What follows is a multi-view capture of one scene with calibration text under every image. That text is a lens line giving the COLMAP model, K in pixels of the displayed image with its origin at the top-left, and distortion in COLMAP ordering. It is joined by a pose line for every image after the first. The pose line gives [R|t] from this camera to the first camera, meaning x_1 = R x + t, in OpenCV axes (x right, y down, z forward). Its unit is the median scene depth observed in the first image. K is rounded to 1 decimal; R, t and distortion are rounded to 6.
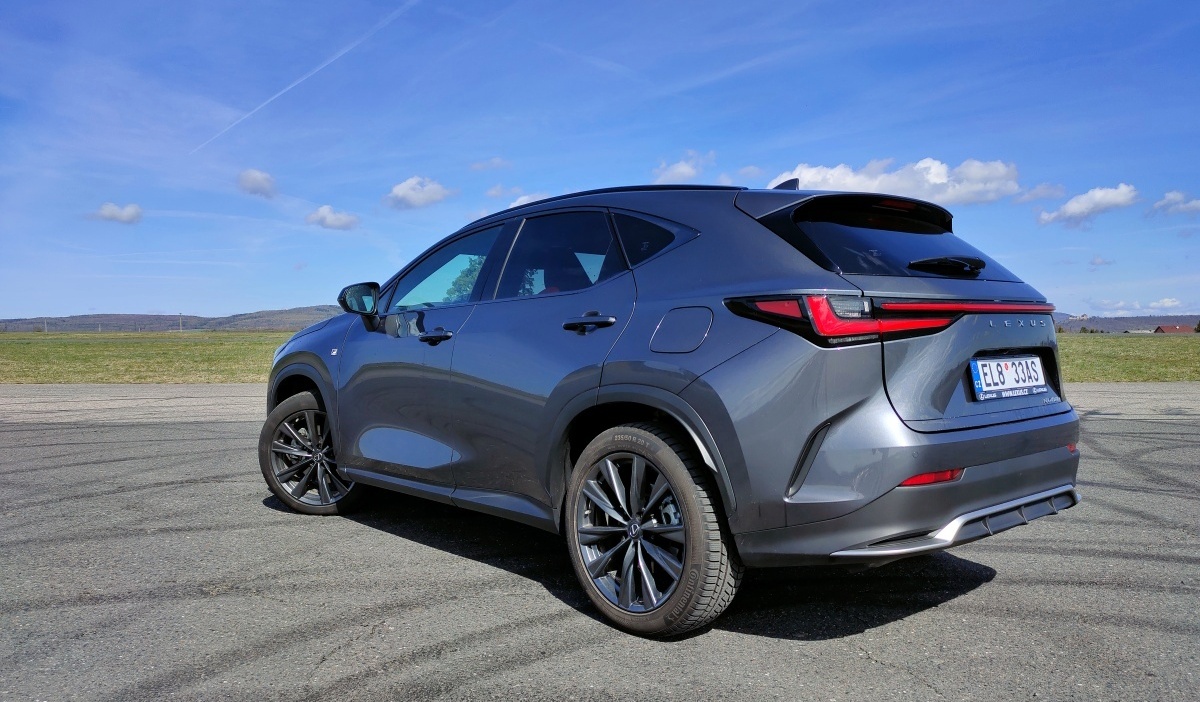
lens RADIAL K [[971.2, 0, 597.5], [0, 971.2, 322.1], [0, 0, 1]] dist [0.077943, -0.046316]
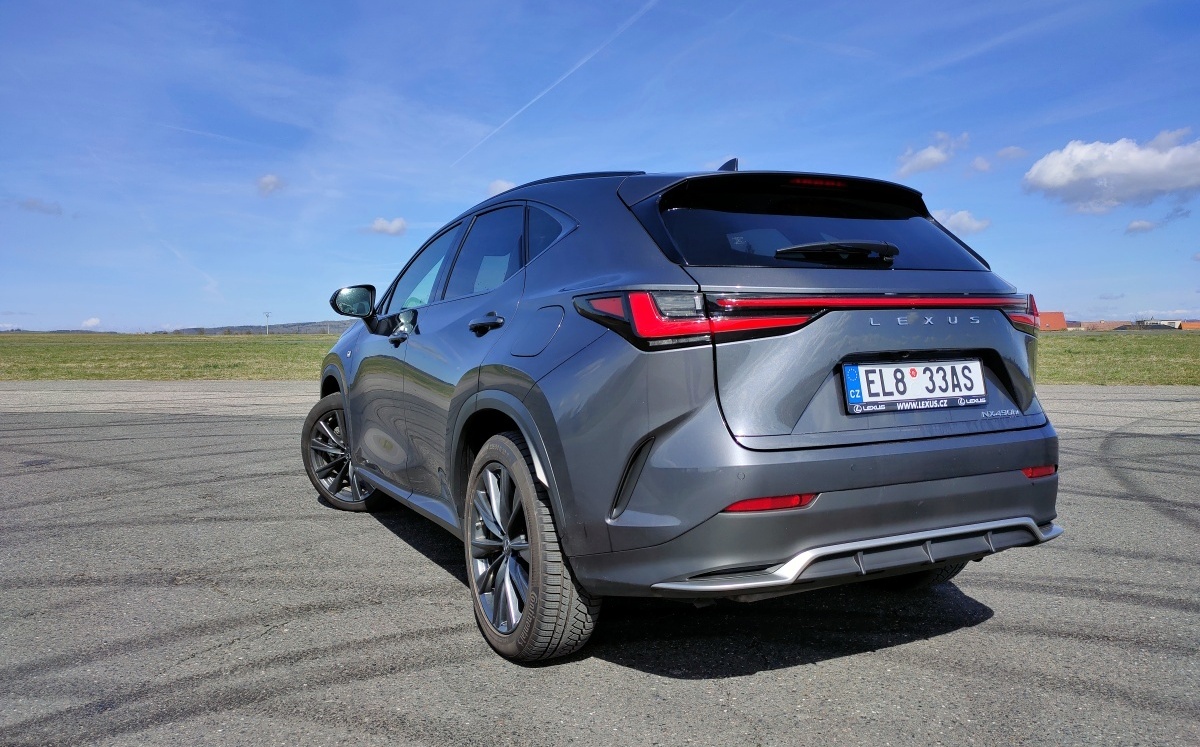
lens RADIAL K [[969.0, 0, 566.1], [0, 969.0, 345.9], [0, 0, 1]] dist [0.051195, -0.002378]
pose [[0.962551, -0.002769, -0.271085, 0.339050], [0.009567, 0.999672, 0.023759, 0.000144], [0.270930, -0.025463, 0.962262, 0.121395]]
